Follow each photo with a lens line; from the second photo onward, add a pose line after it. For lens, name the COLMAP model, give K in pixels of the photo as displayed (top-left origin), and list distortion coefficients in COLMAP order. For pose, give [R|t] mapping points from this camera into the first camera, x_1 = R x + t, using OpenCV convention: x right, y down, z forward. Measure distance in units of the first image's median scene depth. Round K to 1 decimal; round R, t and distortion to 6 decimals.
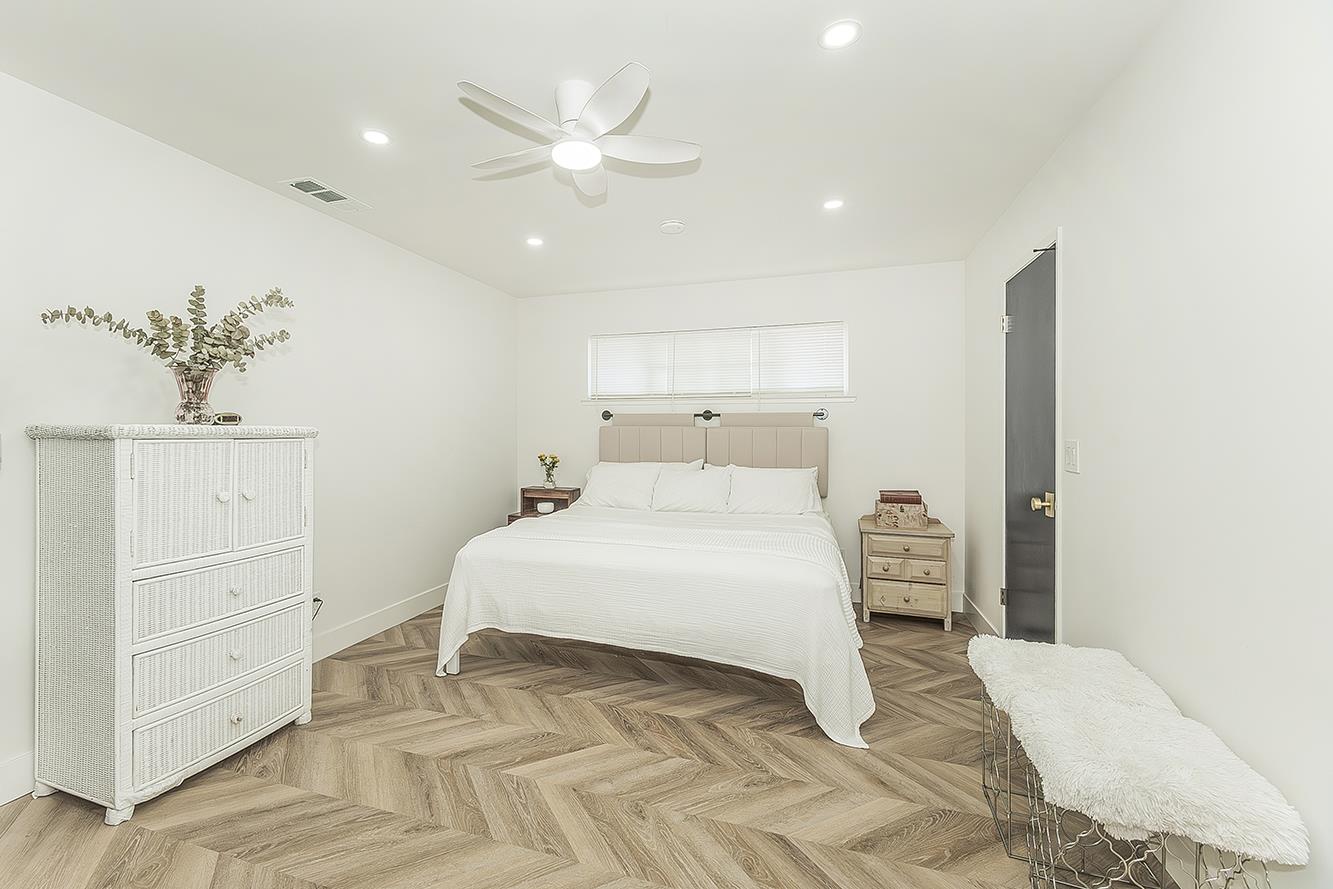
lens RADIAL K [[561.6, 0, 661.7], [0, 561.6, 436.6], [0, 0, 1]] dist [0.009586, -0.000755]
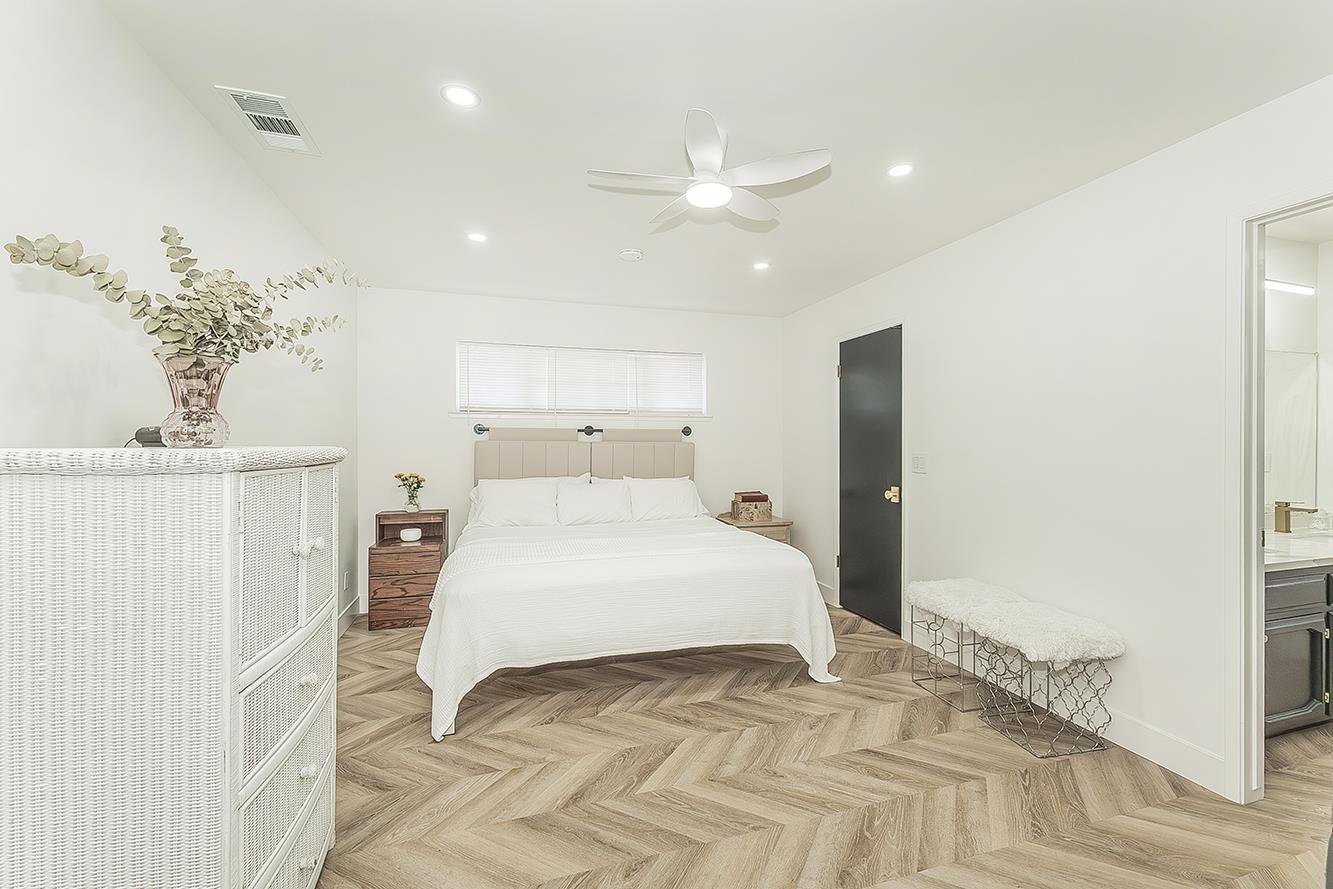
lens RADIAL K [[561.6, 0, 616.8], [0, 561.6, 452.4], [0, 0, 1]] dist [0.009586, -0.000755]
pose [[0.811933, -0.014807, 0.583563, -0.536332], [0.004856, 0.999815, 0.018613, -0.018087], [-0.583730, -0.012279, 0.811855, 0.130397]]
